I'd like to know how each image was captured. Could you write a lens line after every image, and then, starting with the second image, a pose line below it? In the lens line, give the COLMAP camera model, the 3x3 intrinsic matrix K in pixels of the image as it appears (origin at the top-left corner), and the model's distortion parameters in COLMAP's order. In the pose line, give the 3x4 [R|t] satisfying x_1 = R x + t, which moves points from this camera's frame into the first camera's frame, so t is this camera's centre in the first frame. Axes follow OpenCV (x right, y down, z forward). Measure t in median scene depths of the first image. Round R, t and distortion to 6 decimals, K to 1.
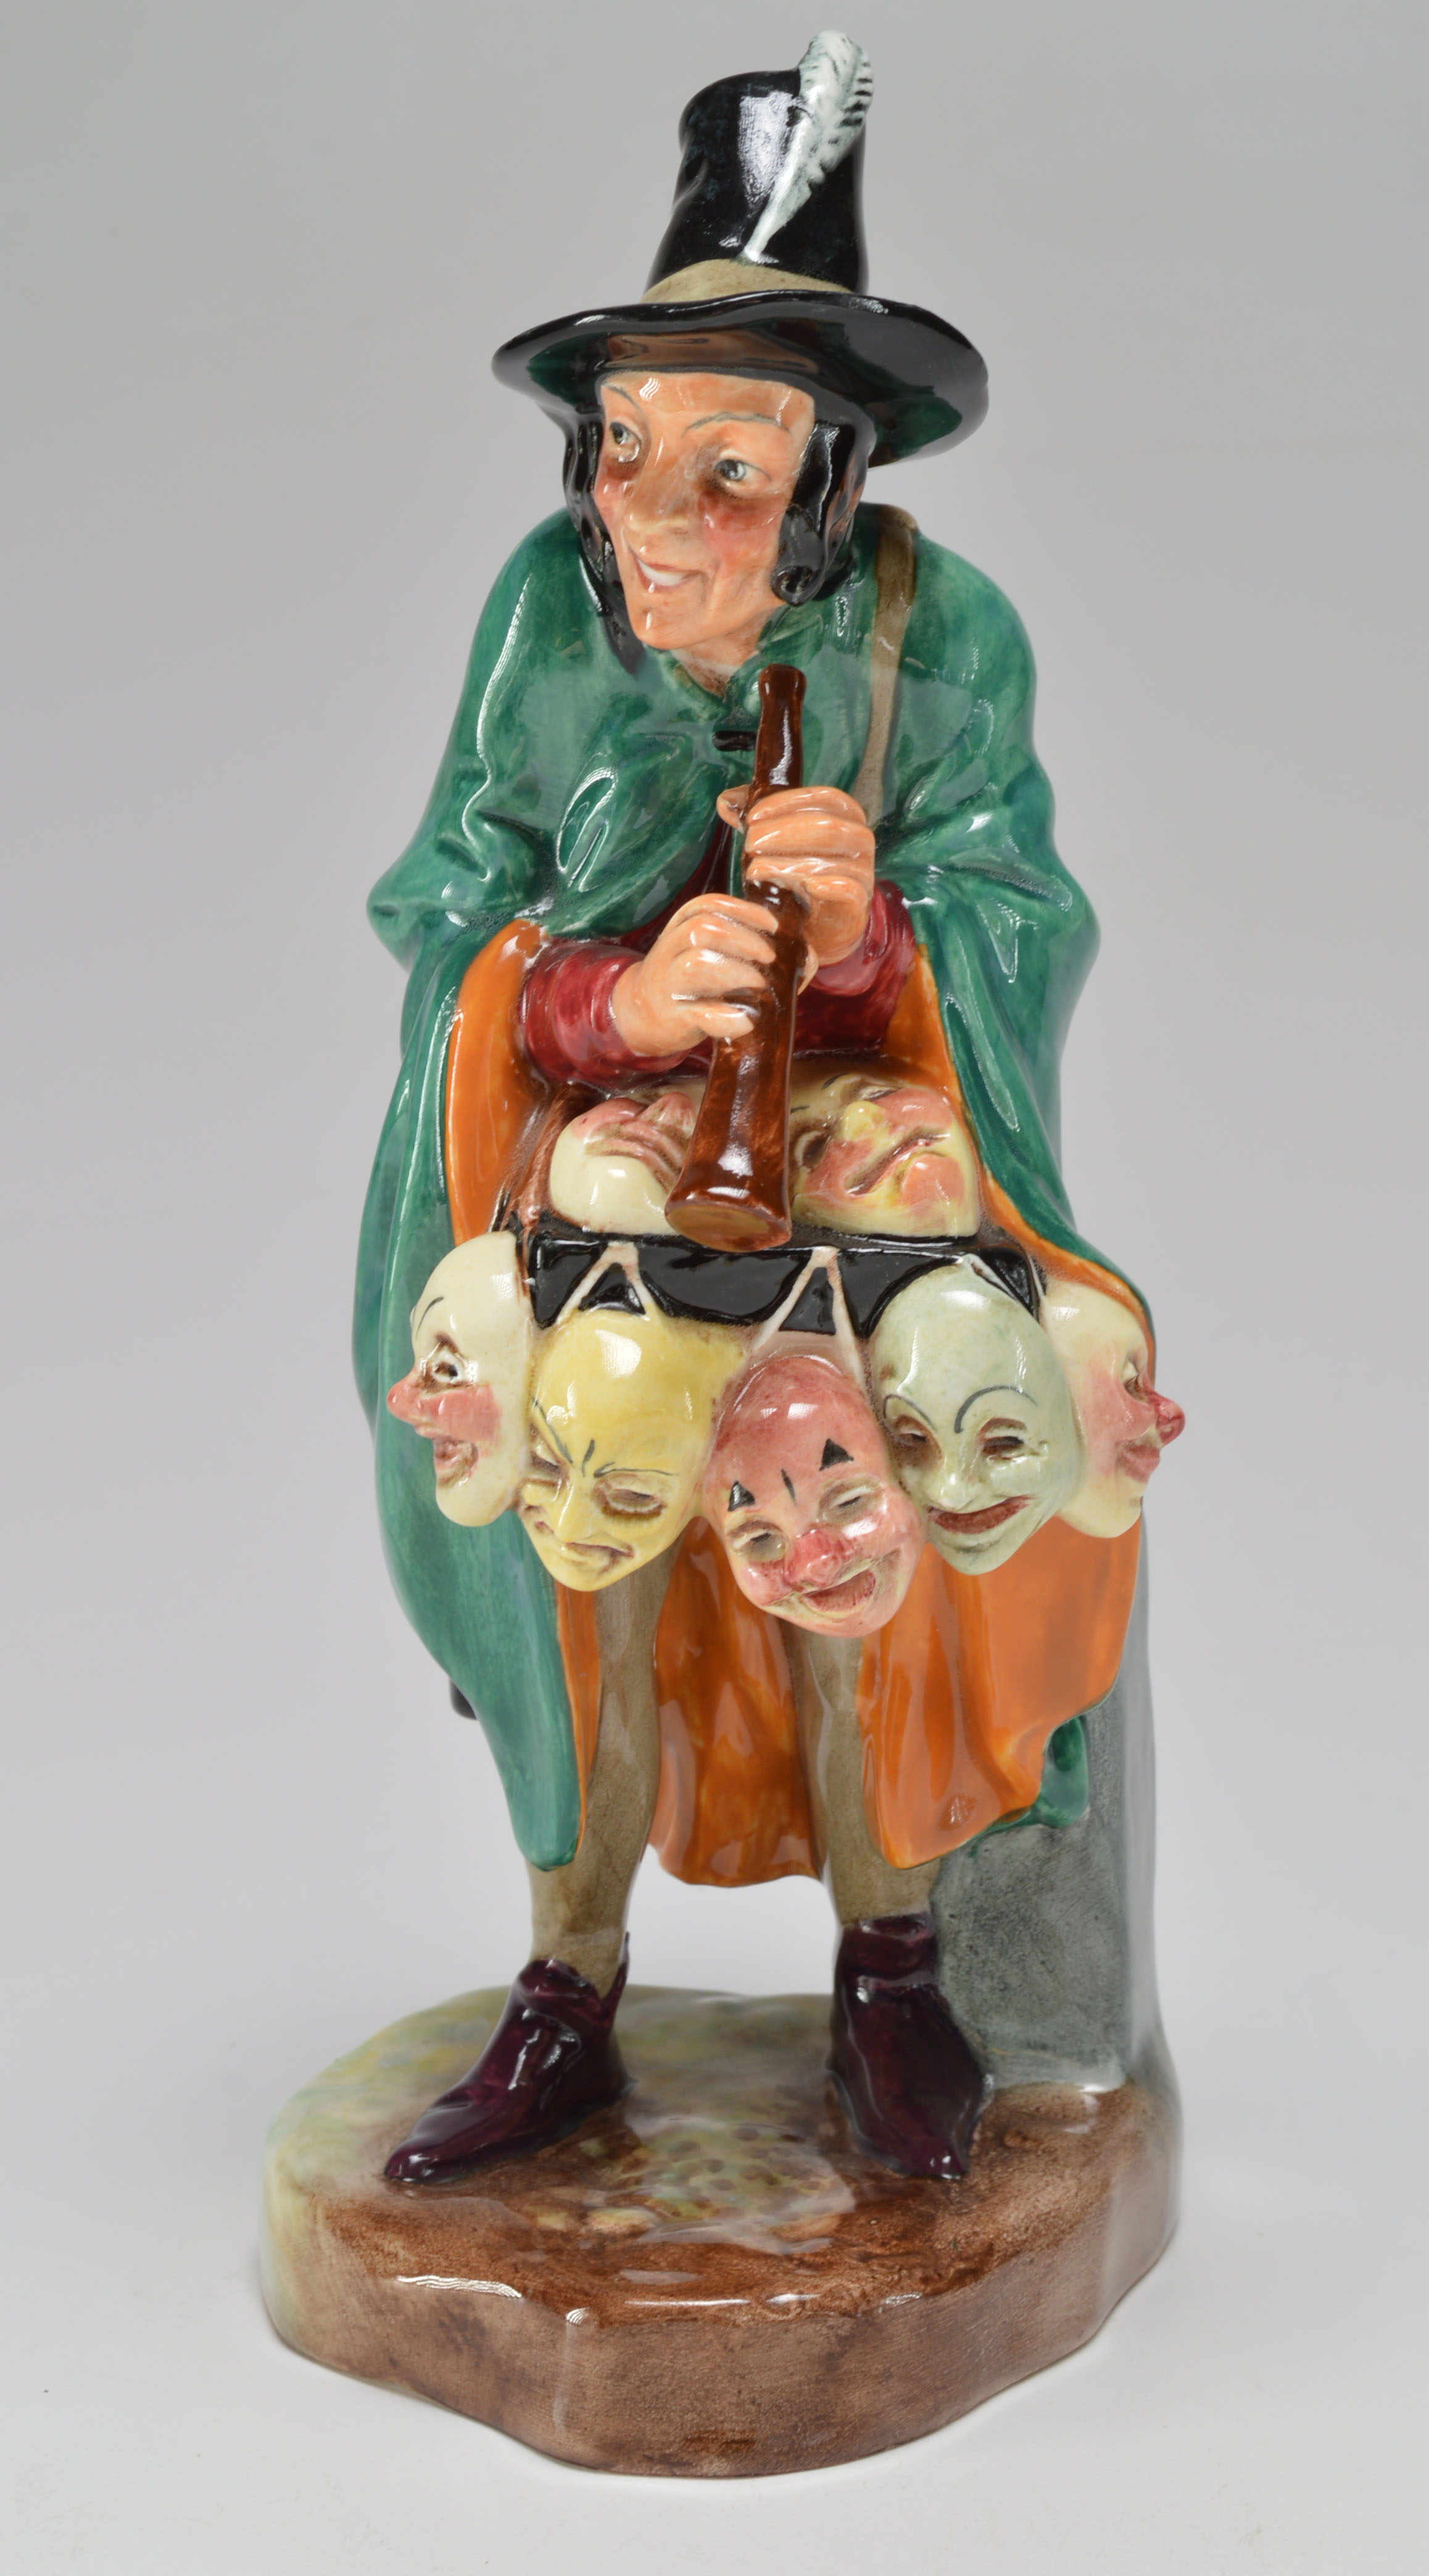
lens RADIAL K [[4890.7, 0, 714.9], [0, 4890.7, 1297.4], [0, 0, 1]] dist [0.063290, 0.000000]
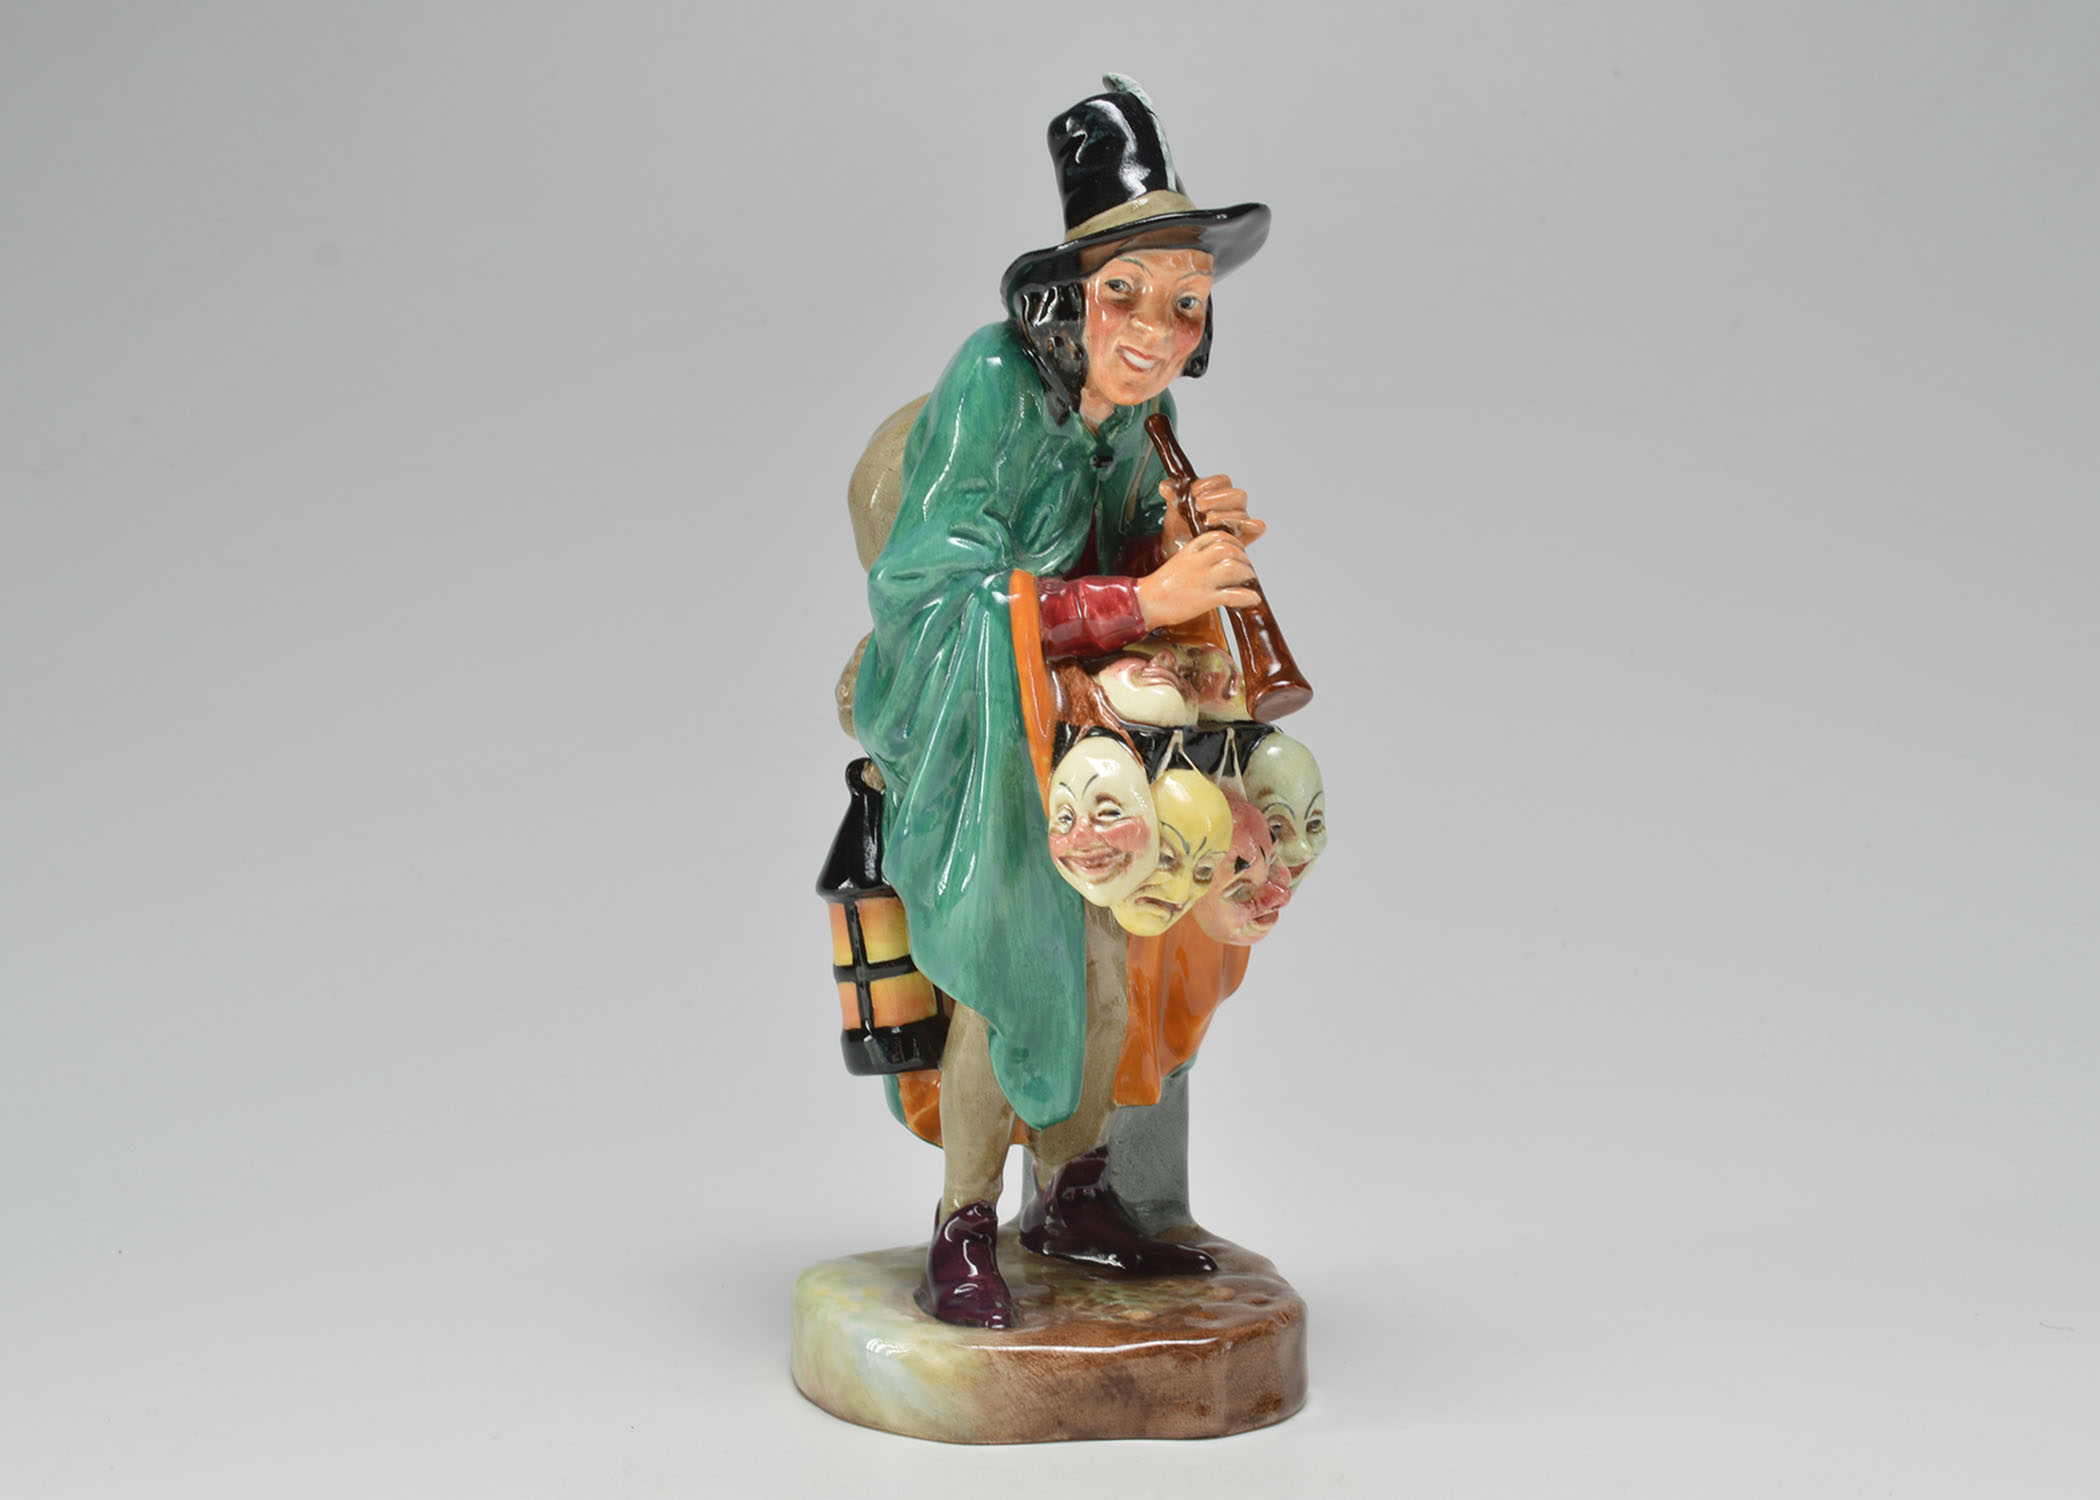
lens RADIAL K [[3599.4, 0, 1048.7], [0, 3599.4, 743.5], [0, 0, 1]] dist [0.020213, 0.000000]
pose [[0.729347, -0.094852, 0.677537, -0.932520], [0.163511, 0.985809, -0.038006, 0.035134], [-0.664317, 0.138504, 0.734506, 0.065206]]
